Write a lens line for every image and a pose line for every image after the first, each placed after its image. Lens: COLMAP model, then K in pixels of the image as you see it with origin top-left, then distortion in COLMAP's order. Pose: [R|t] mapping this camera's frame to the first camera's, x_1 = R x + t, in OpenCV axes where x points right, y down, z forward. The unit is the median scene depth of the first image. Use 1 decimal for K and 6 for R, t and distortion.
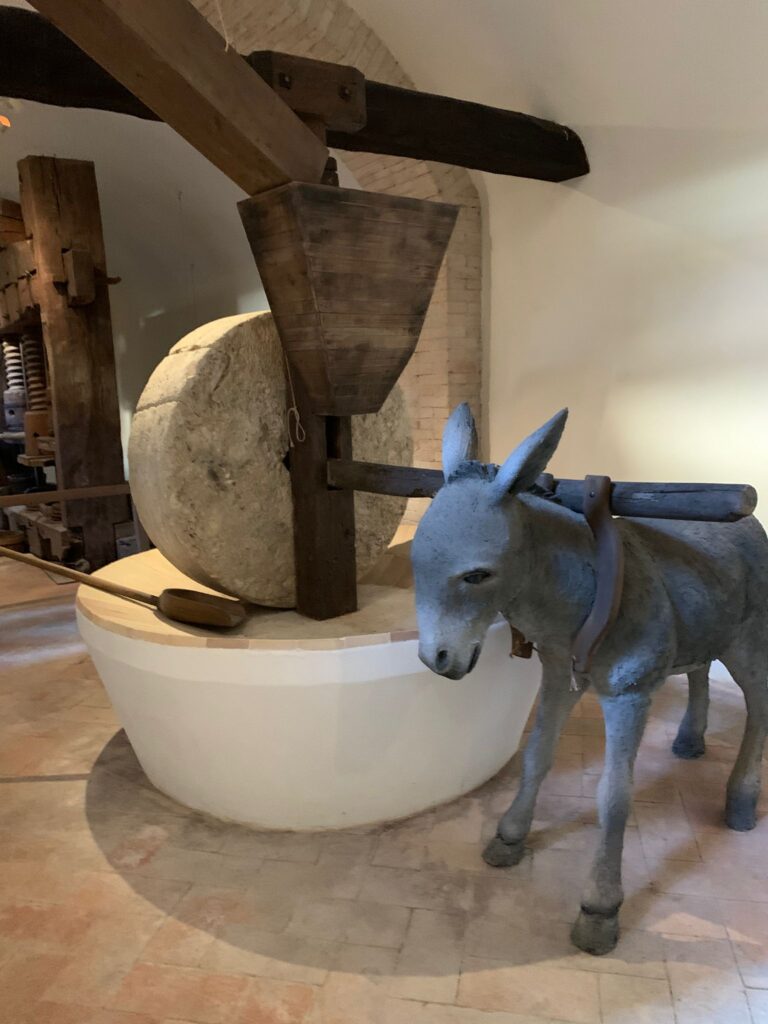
lens RADIAL K [[788.9, 0, 384.0], [0, 788.9, 512.0], [0, 0, 1]] dist [0.004483, -0.003227]
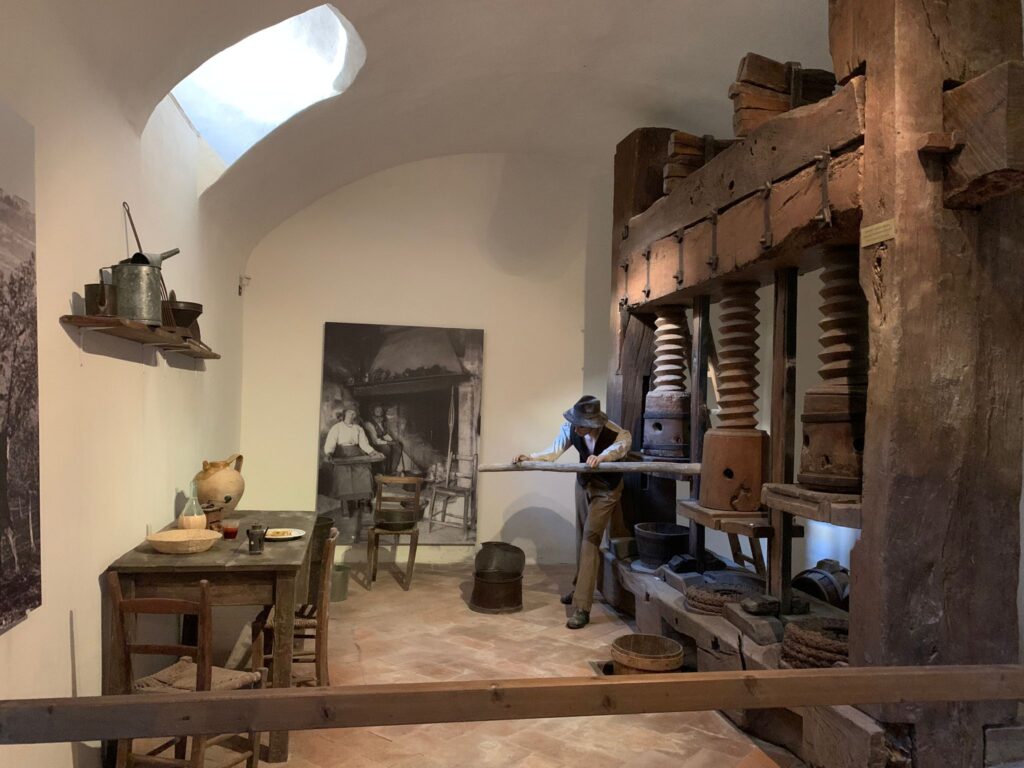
lens RADIAL K [[788.9, 0, 512.0], [0, 788.9, 384.0], [0, 0, 1]] dist [0.004483, -0.003227]
pose [[0.896494, 0.064137, -0.438389, -0.408137], [-0.144653, 0.977616, -0.152784, -0.062263], [0.418777, 0.200384, 0.885704, 0.523629]]
